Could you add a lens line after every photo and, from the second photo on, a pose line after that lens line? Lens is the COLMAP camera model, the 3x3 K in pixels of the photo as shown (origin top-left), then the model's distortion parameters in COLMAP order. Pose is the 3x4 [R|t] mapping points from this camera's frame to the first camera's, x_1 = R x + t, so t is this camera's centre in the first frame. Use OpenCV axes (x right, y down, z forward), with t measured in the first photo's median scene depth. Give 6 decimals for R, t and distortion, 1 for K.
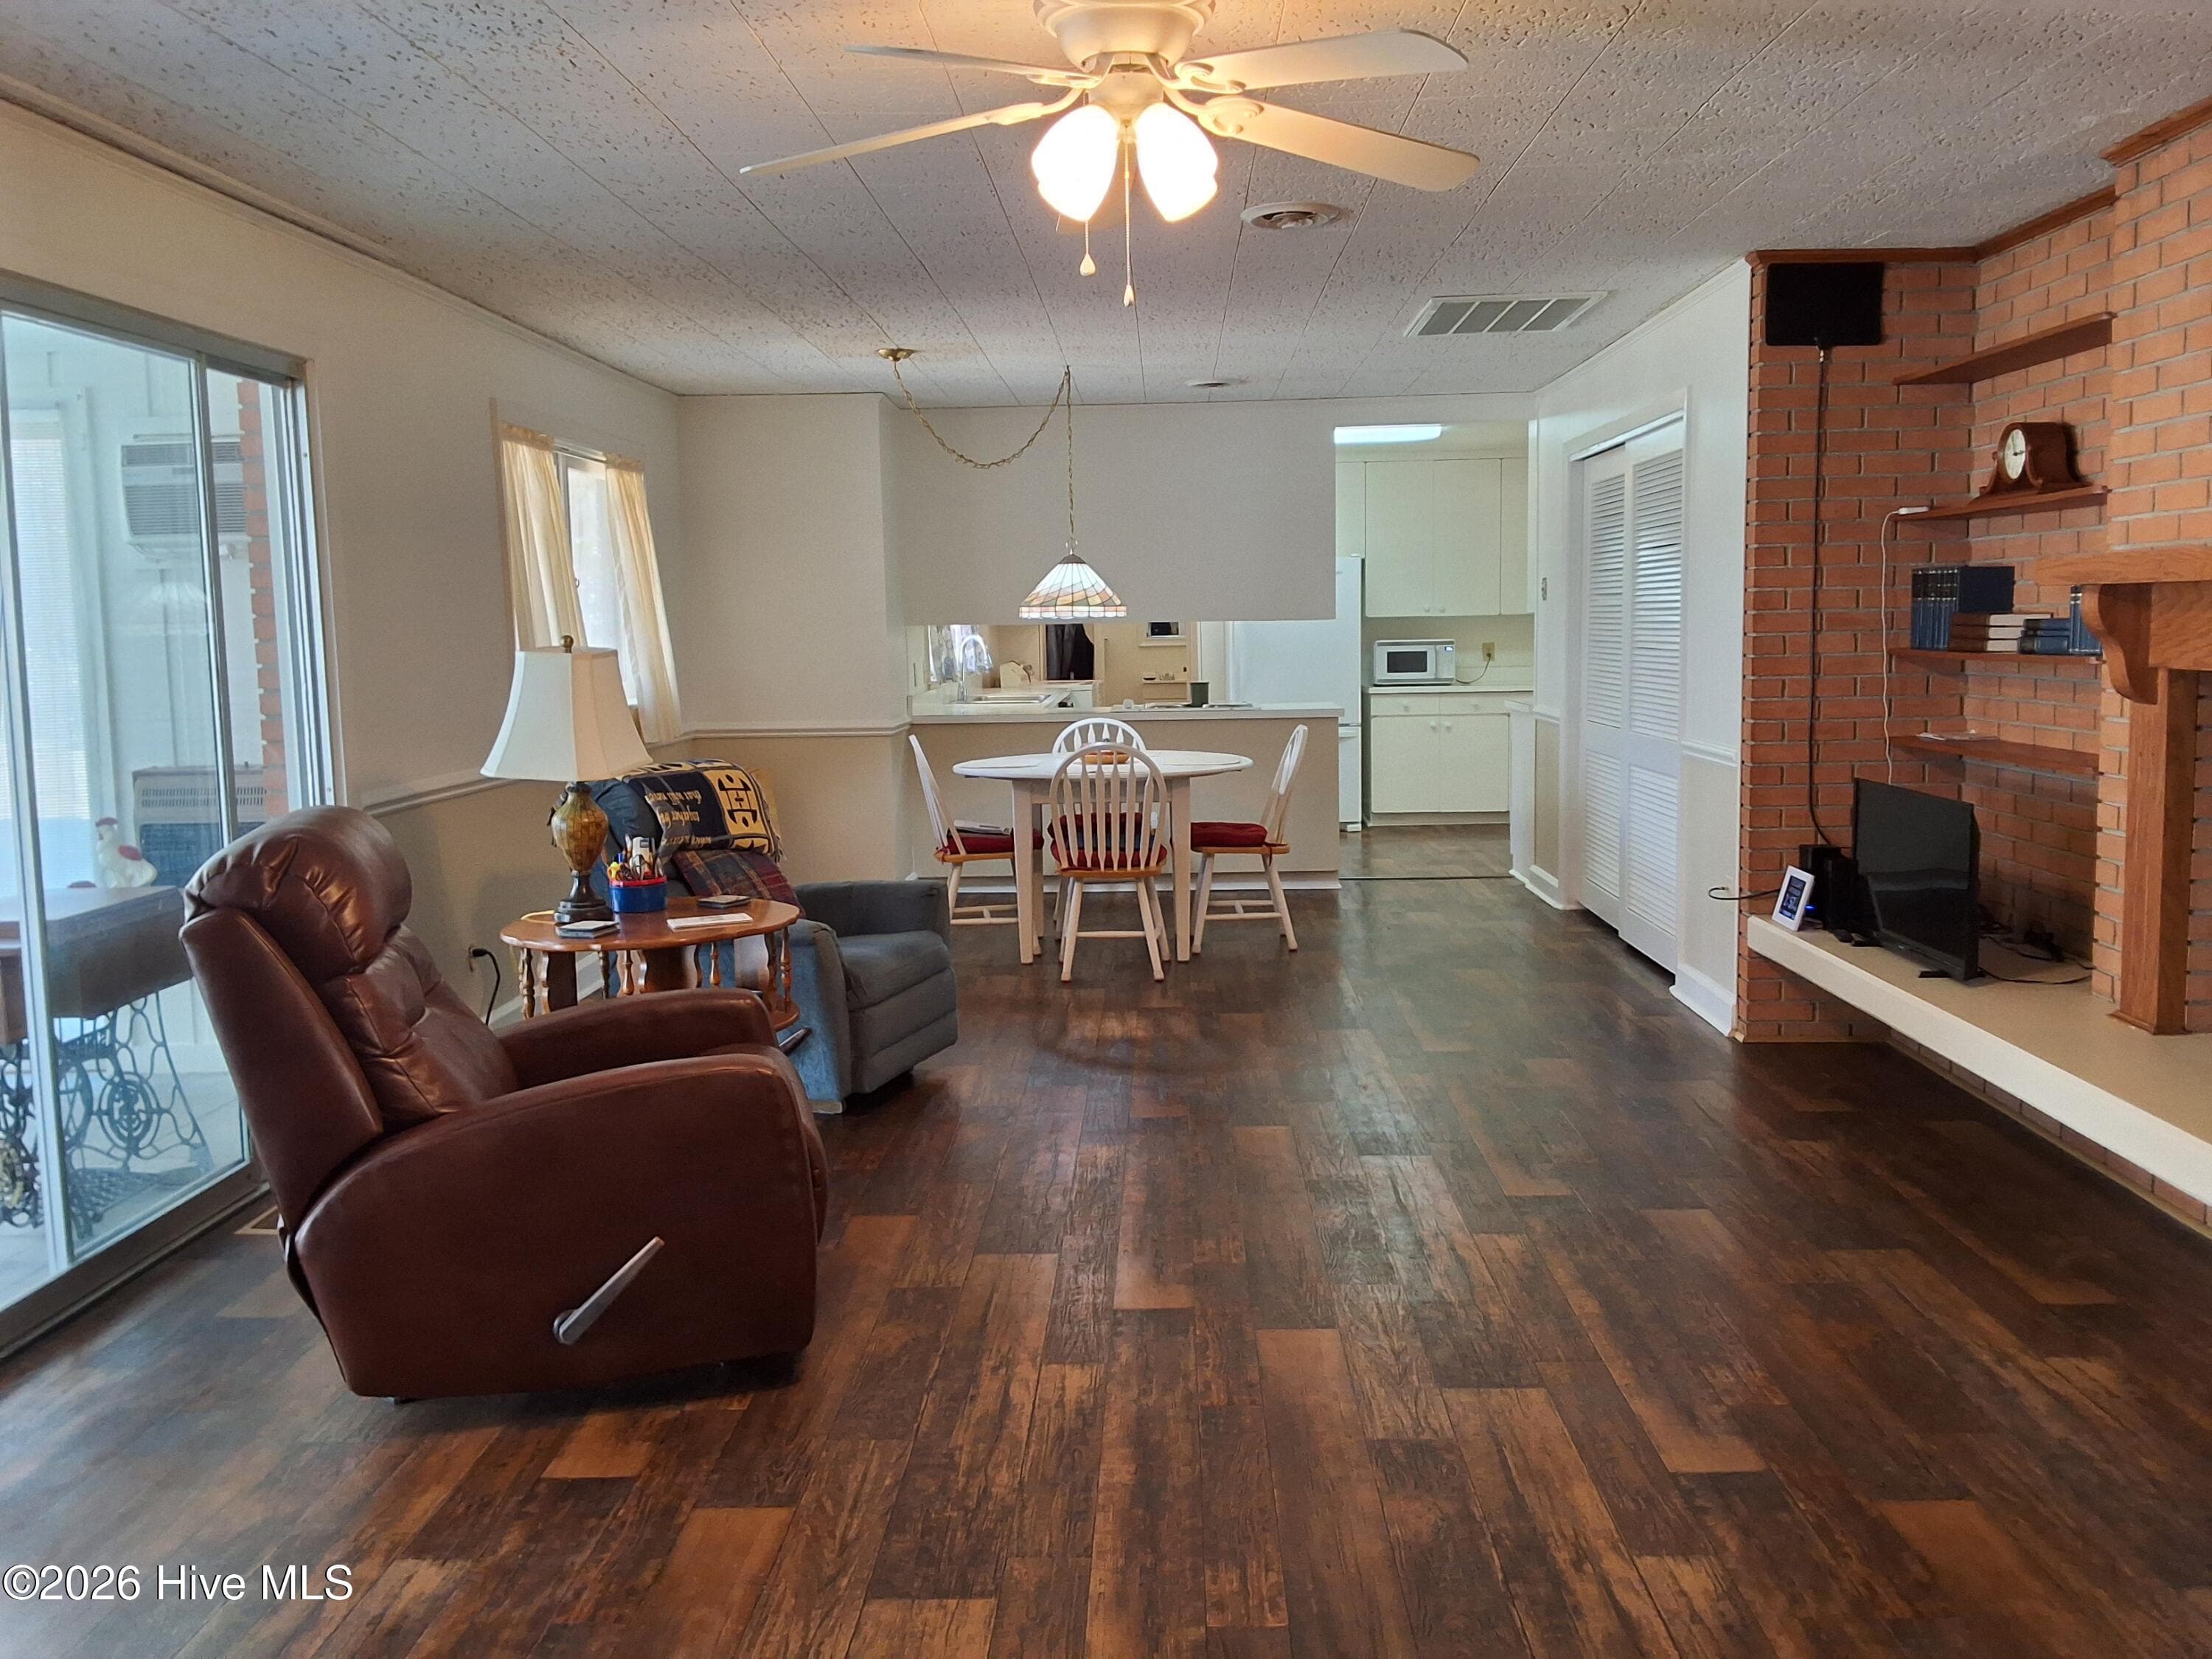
lens RADIAL K [[1762.8, 0, 1123.0], [0, 1762.8, 801.6], [0, 0, 1]] dist [0.119496, -0.187915]
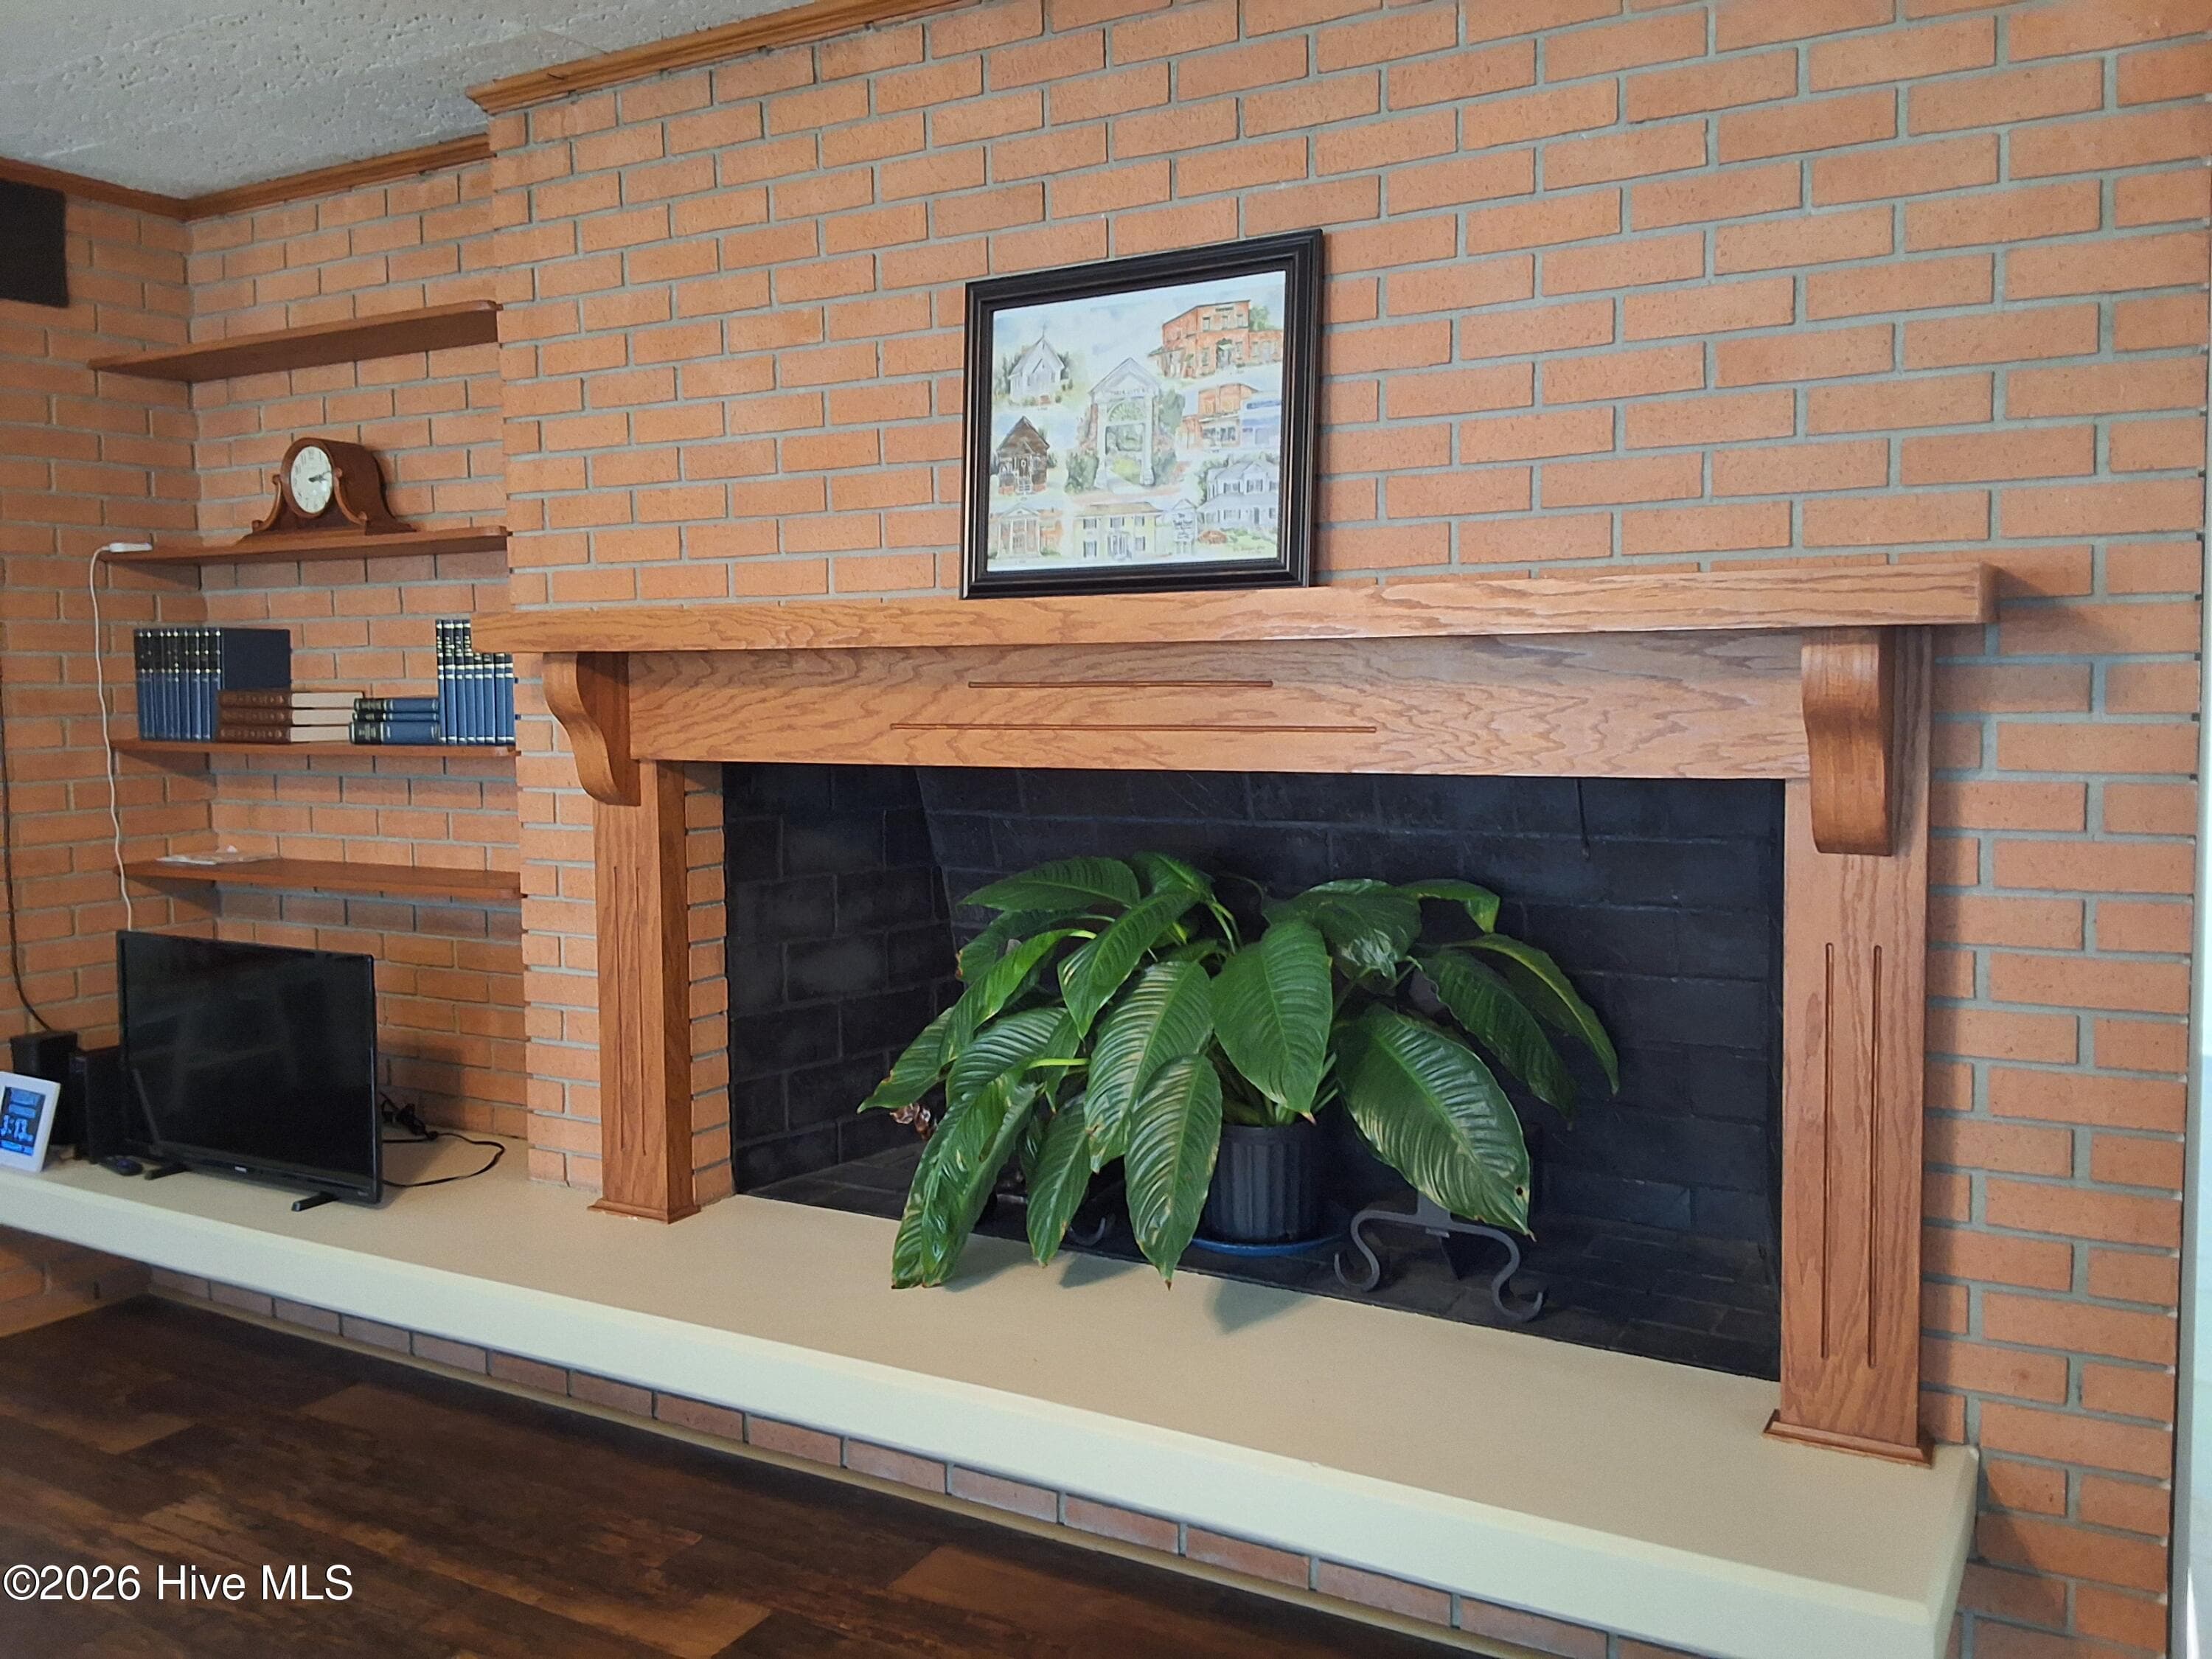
lens RADIAL K [[1762.8, 0, 1121.4], [0, 1762.8, 794.5], [0, 0, 1]] dist [0.119496, -0.187915]
pose [[0.469185, -0.046627, 0.881868, -0.011400], [0.091650, 0.995784, 0.003889, -0.033595], [-0.878331, 0.078998, 0.471480, 0.351608]]
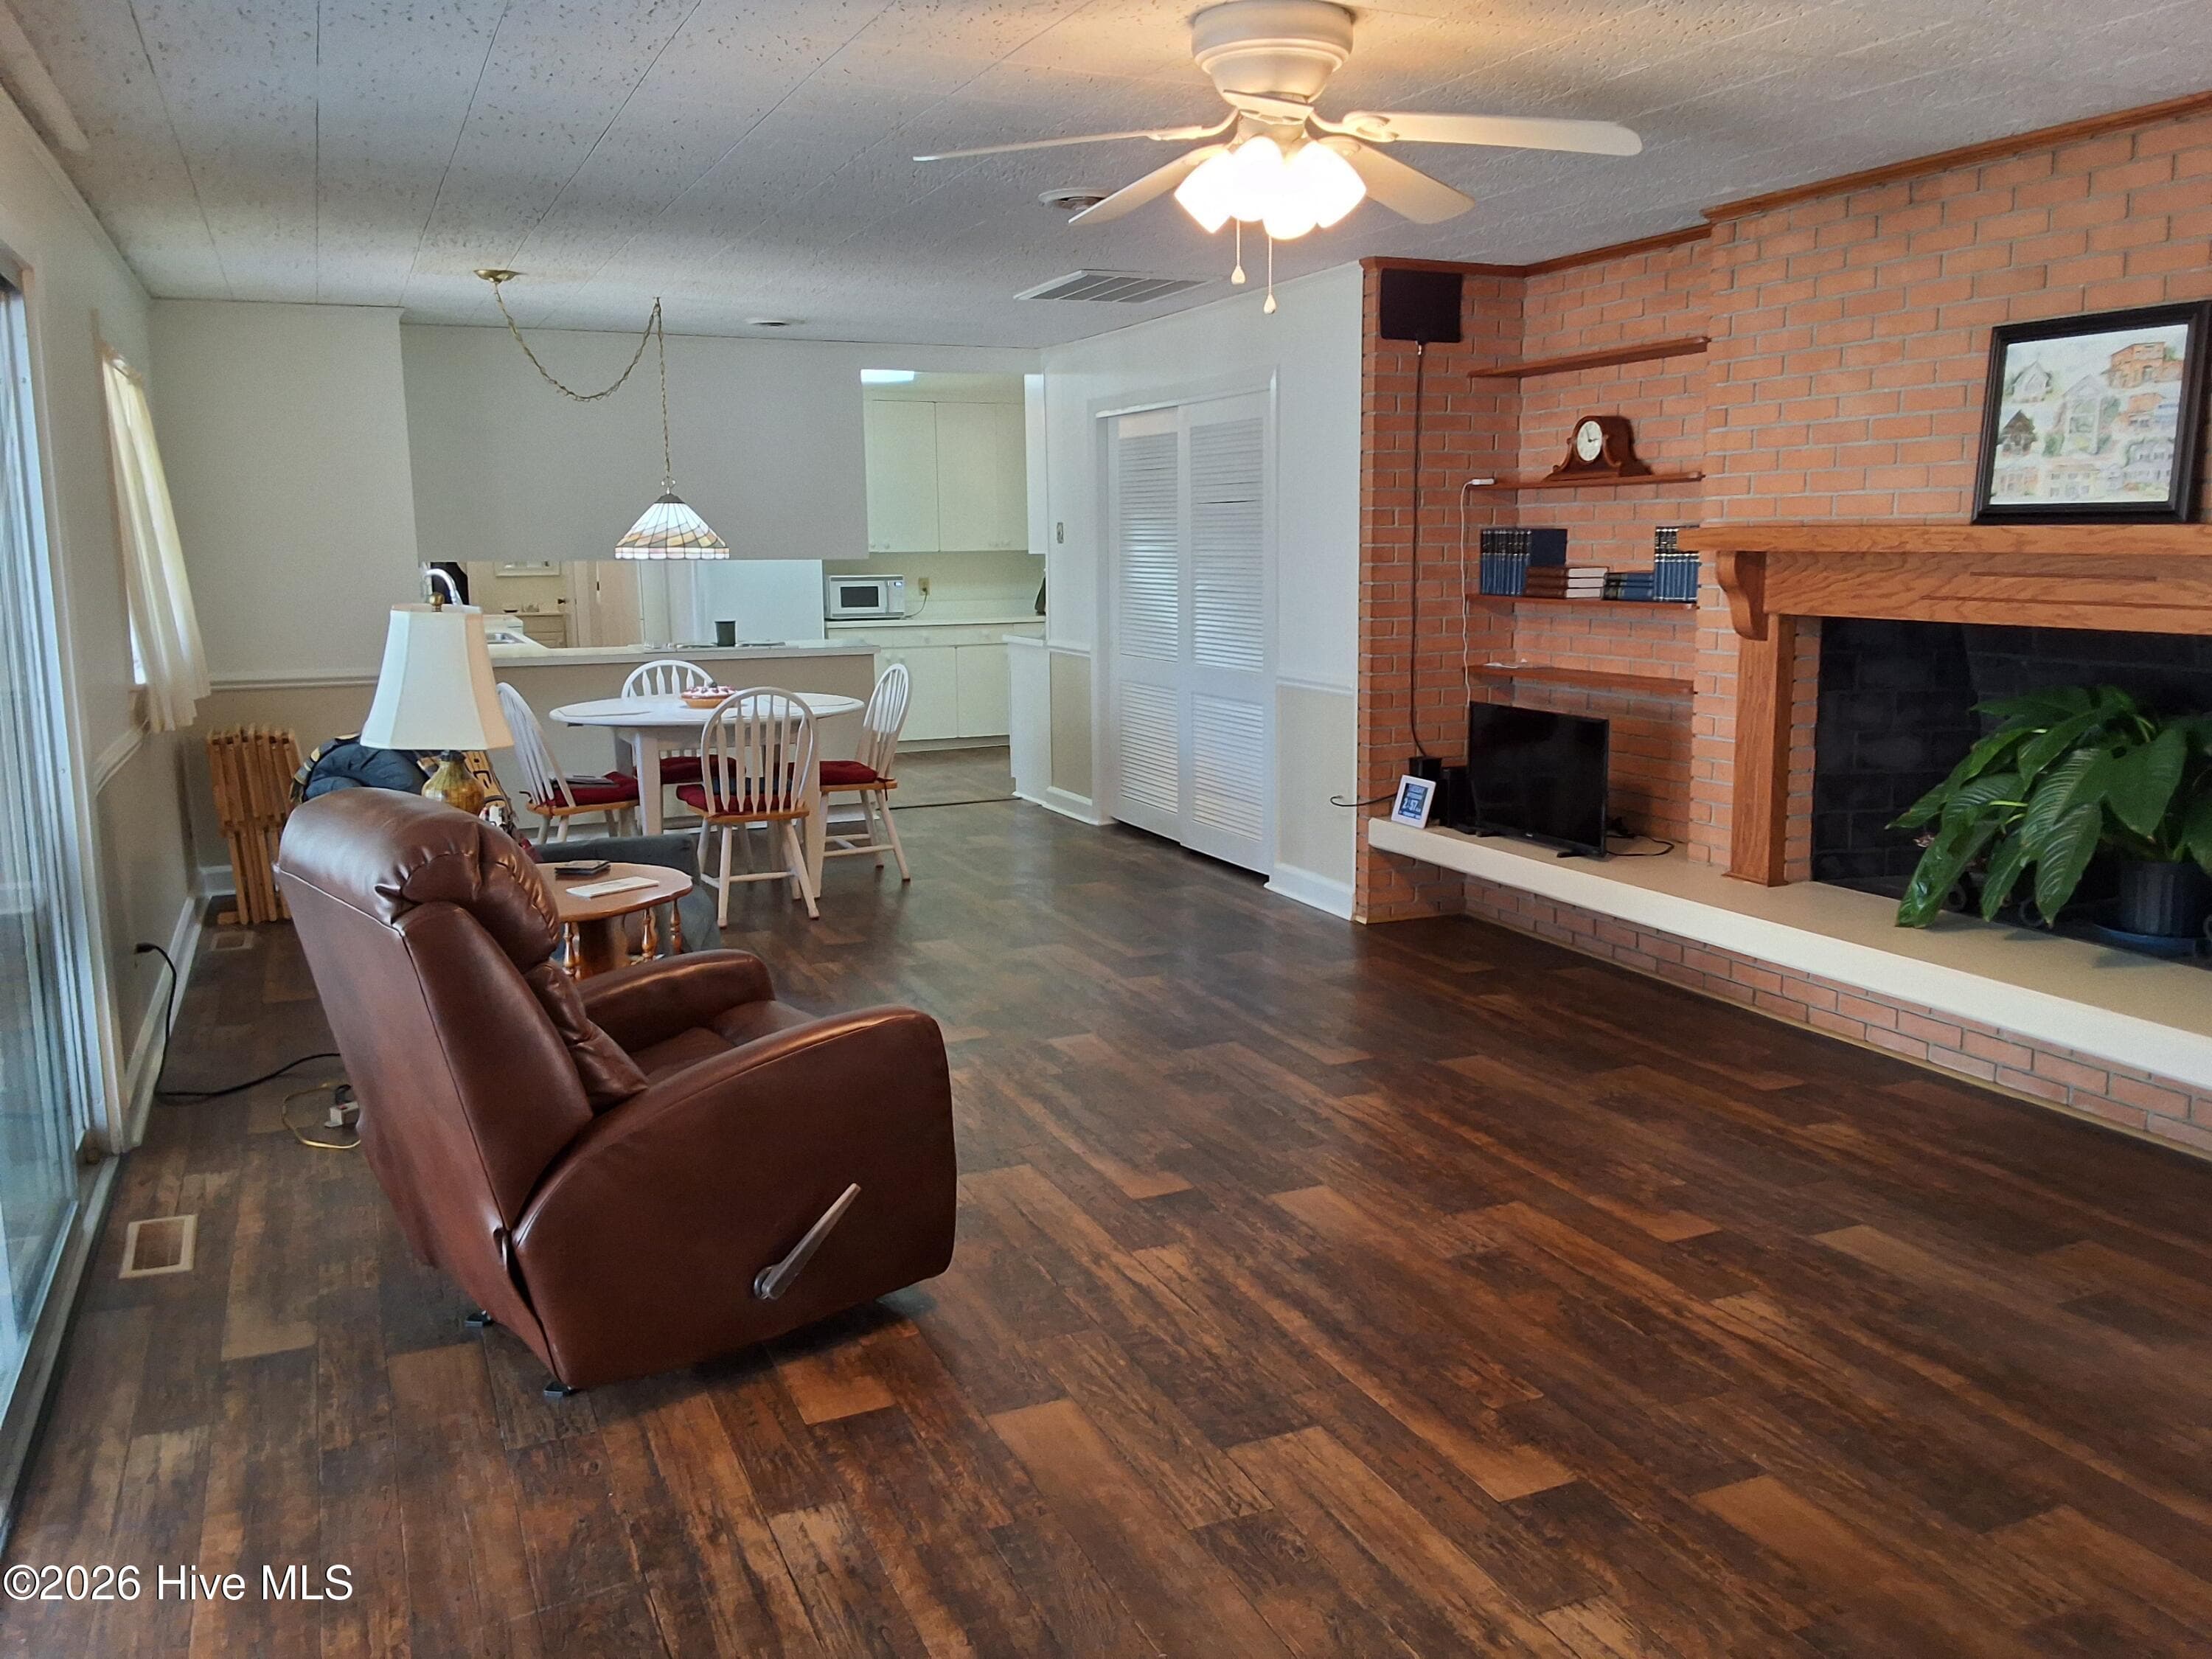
lens RADIAL K [[1762.8, 0, 1122.8], [0, 1762.8, 790.2], [0, 0, 1]] dist [0.119496, -0.187915]
pose [[0.902780, -0.052886, 0.426839, -0.341482], [0.037266, 0.998297, 0.044872, -0.016135], [-0.428485, -0.024603, 0.903214, 0.000631]]
